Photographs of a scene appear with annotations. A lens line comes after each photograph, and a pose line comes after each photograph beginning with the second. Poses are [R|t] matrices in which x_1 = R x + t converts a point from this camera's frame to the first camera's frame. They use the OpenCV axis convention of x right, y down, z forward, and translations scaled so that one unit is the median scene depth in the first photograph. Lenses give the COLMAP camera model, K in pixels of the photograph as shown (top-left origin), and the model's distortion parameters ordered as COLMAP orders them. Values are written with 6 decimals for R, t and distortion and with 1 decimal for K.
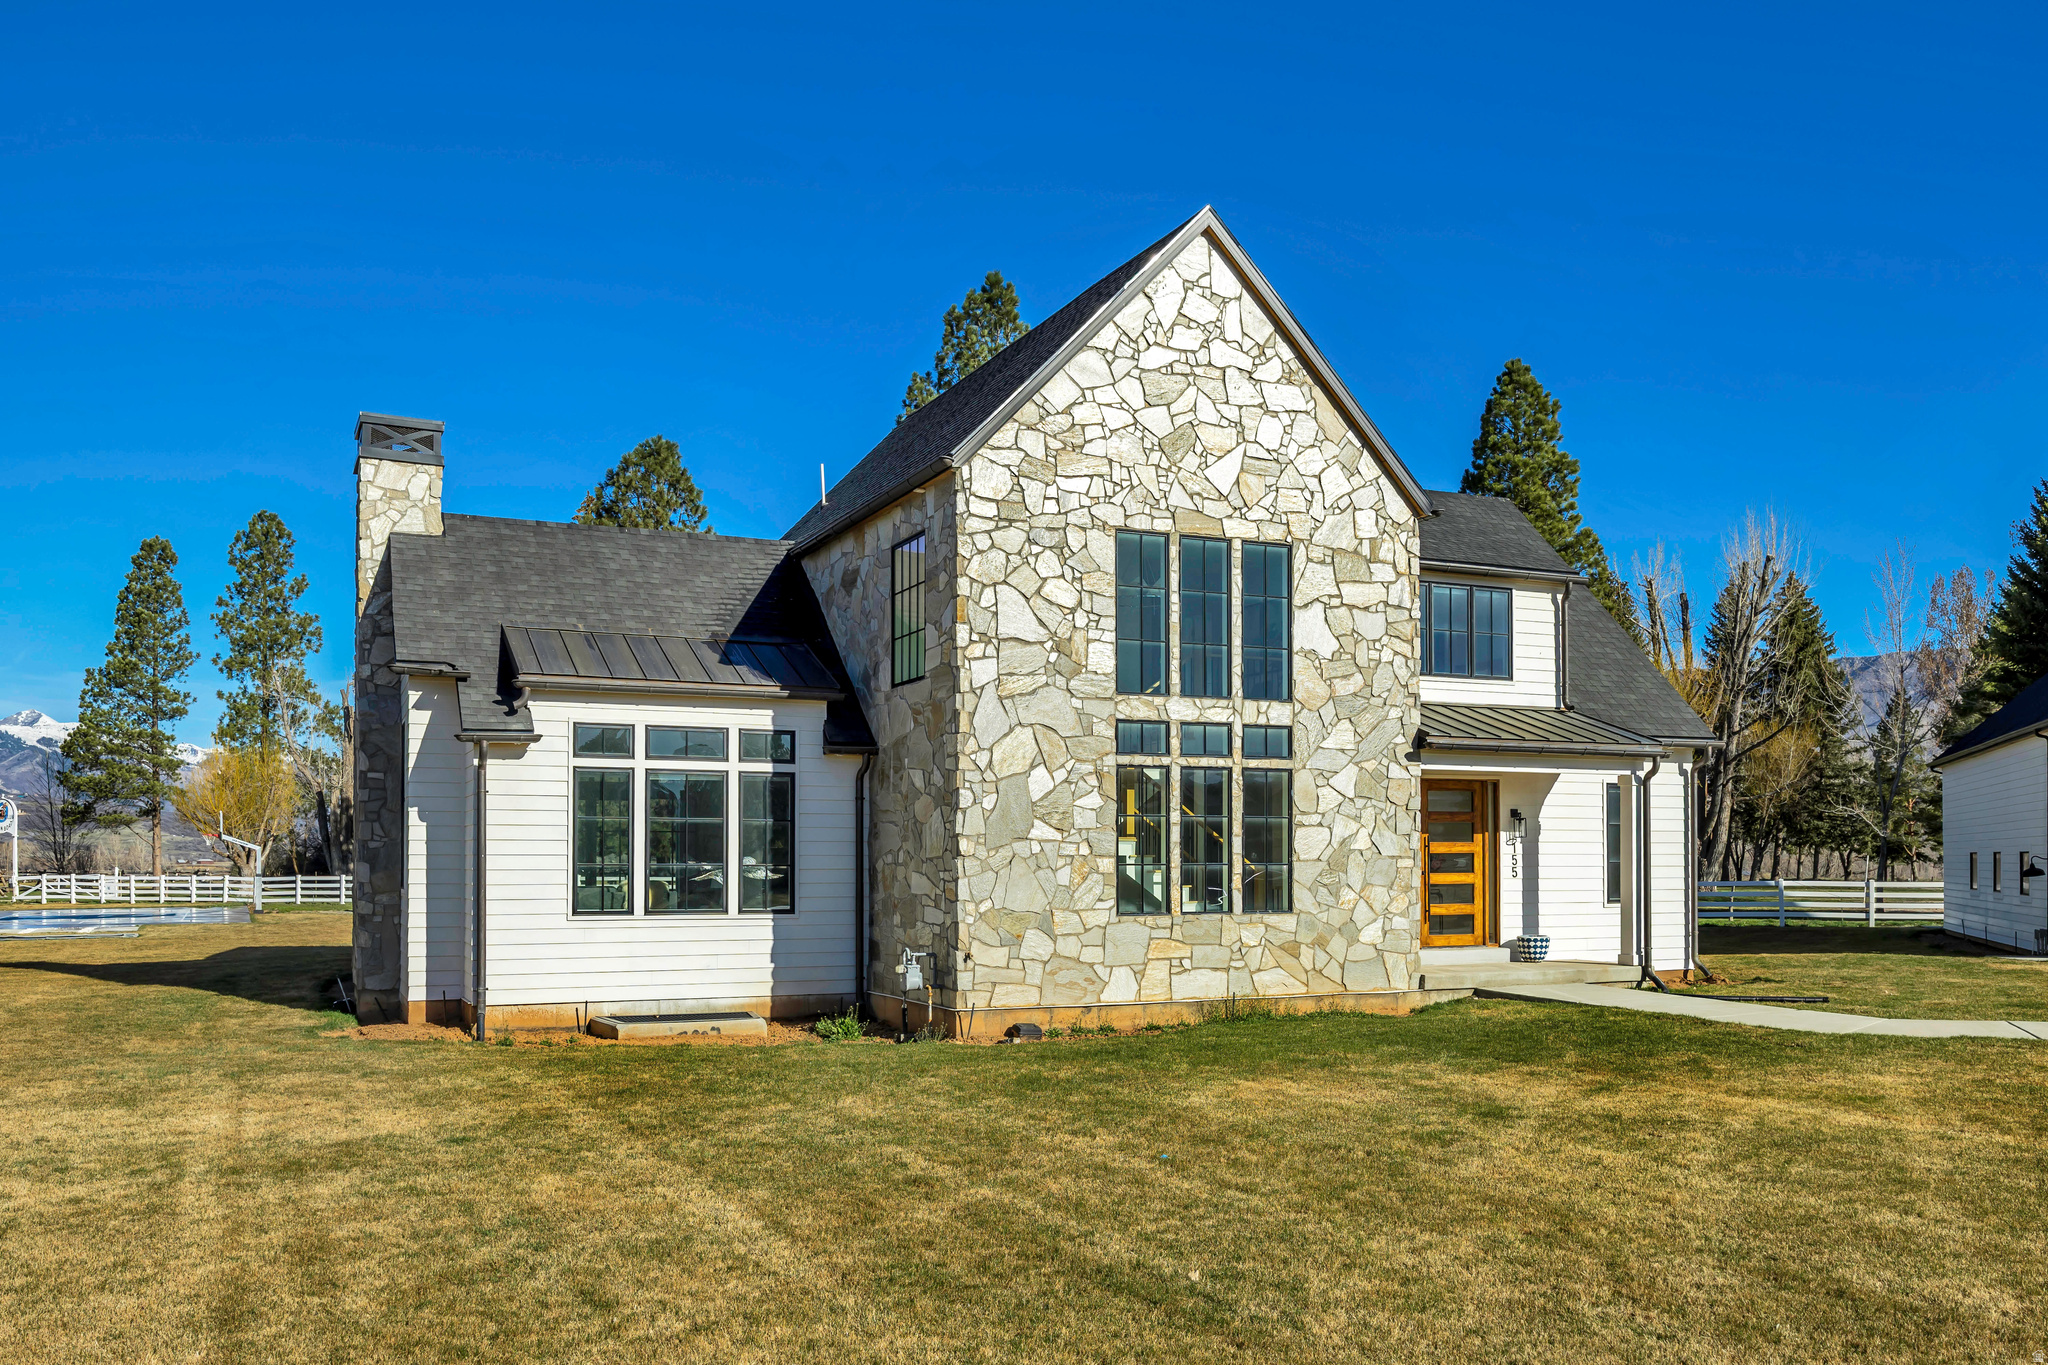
lens RADIAL K [[1651.9, 0, 1035.8], [0, 1651.9, 834.8], [0, 0, 1]] dist [0.005657, -0.002435]
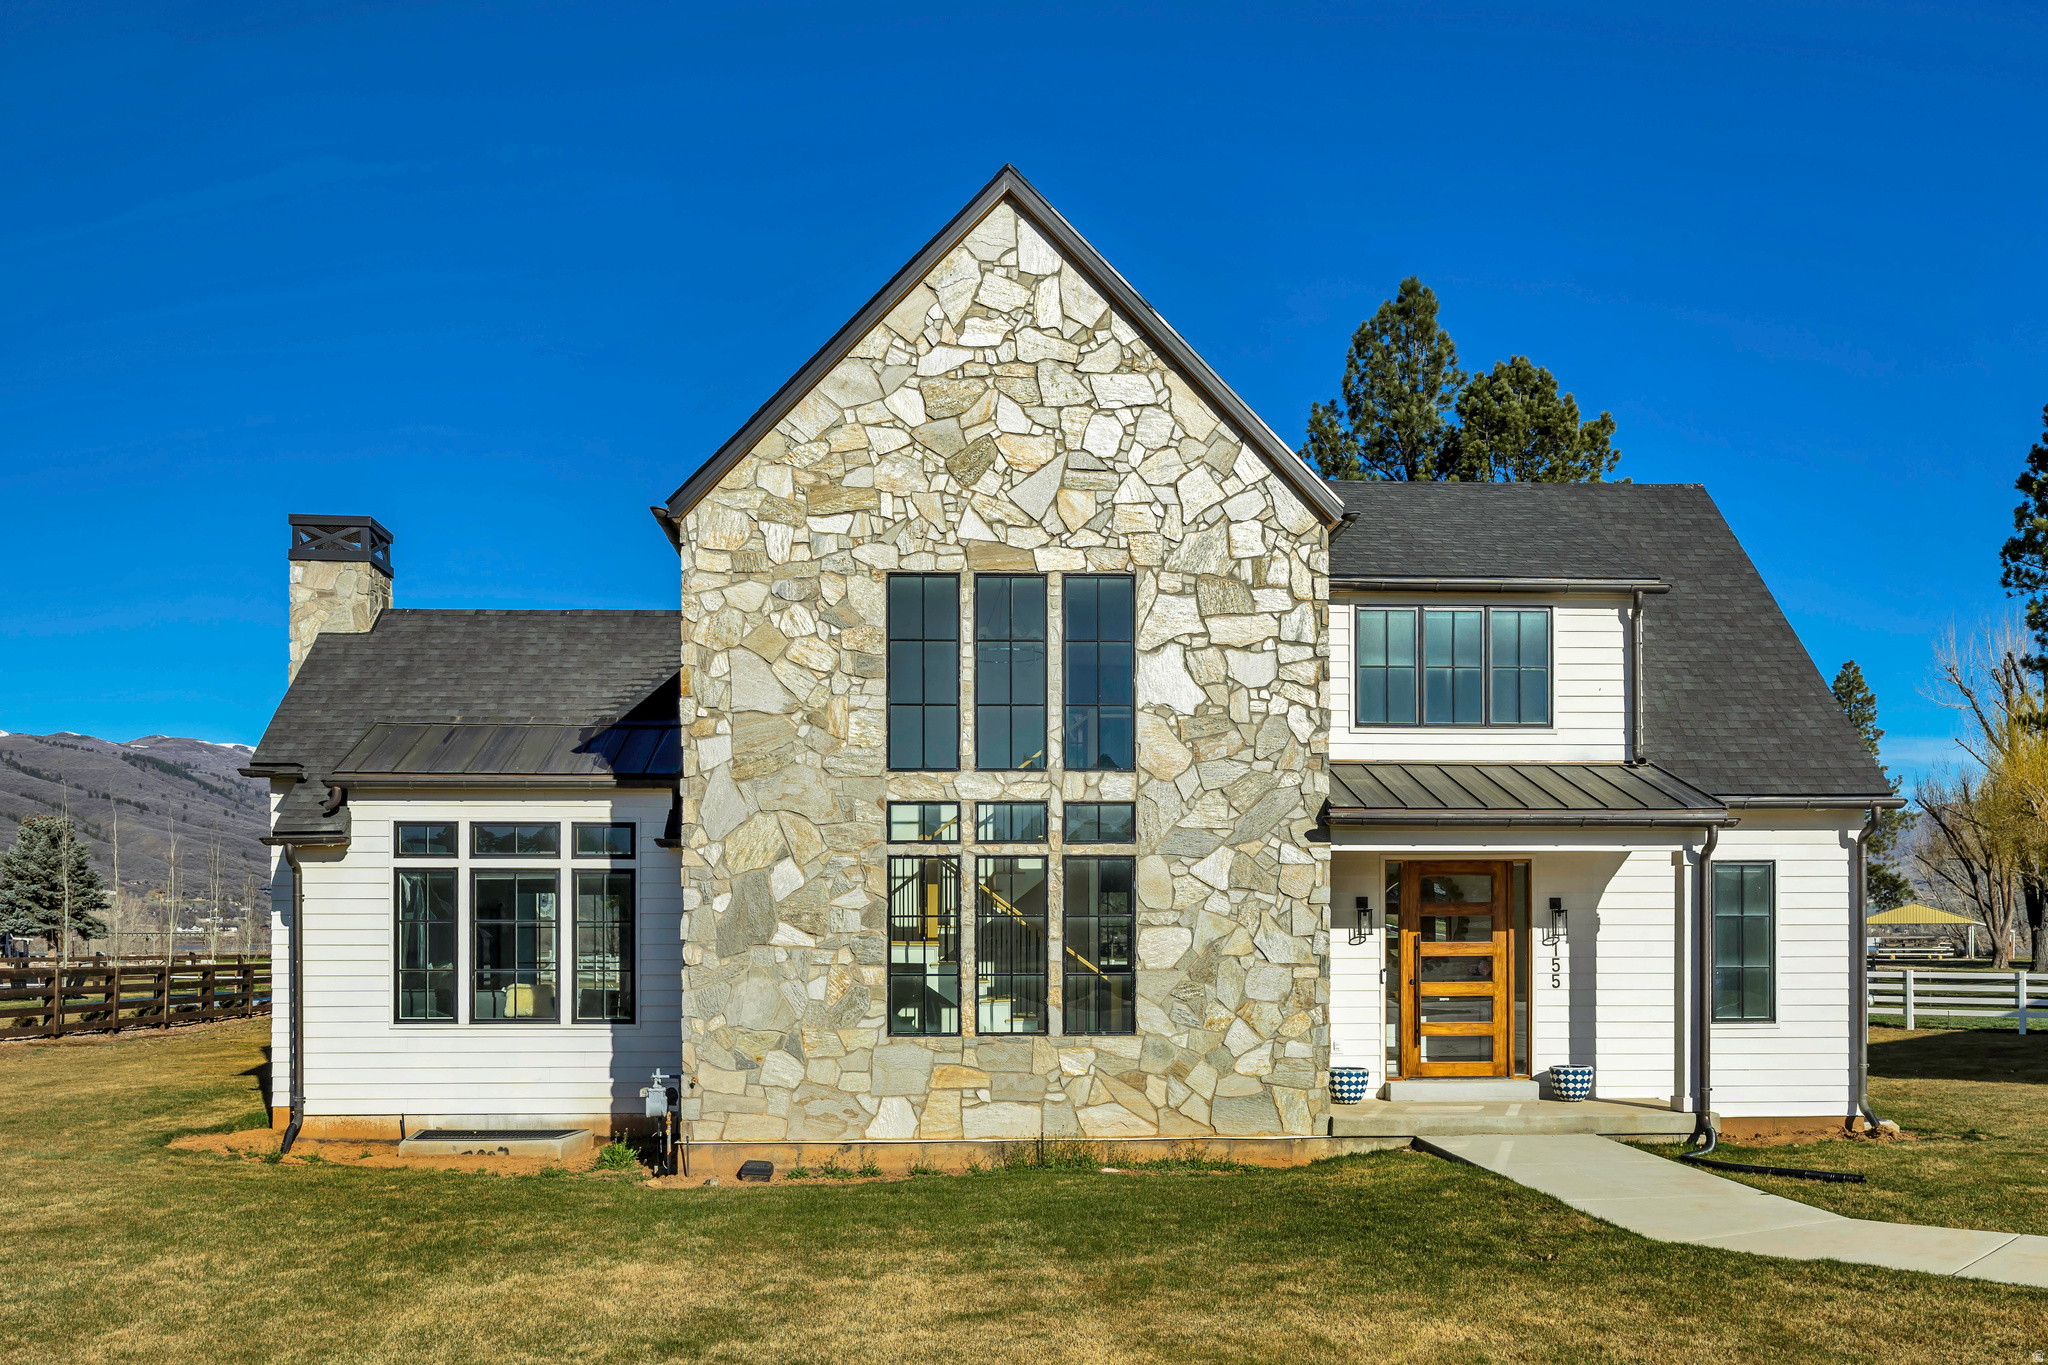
lens RADIAL K [[1727.0, 0, 1025.9], [0, 1727.0, 929.6], [0, 0, 1]] dist [0.008845, 0.005846]
pose [[0.927396, -0.002757, -0.374072, 0.421211], [0.007165, 0.999920, 0.010394, -0.012917], [0.374014, -0.012319, 0.927341, 0.205733]]
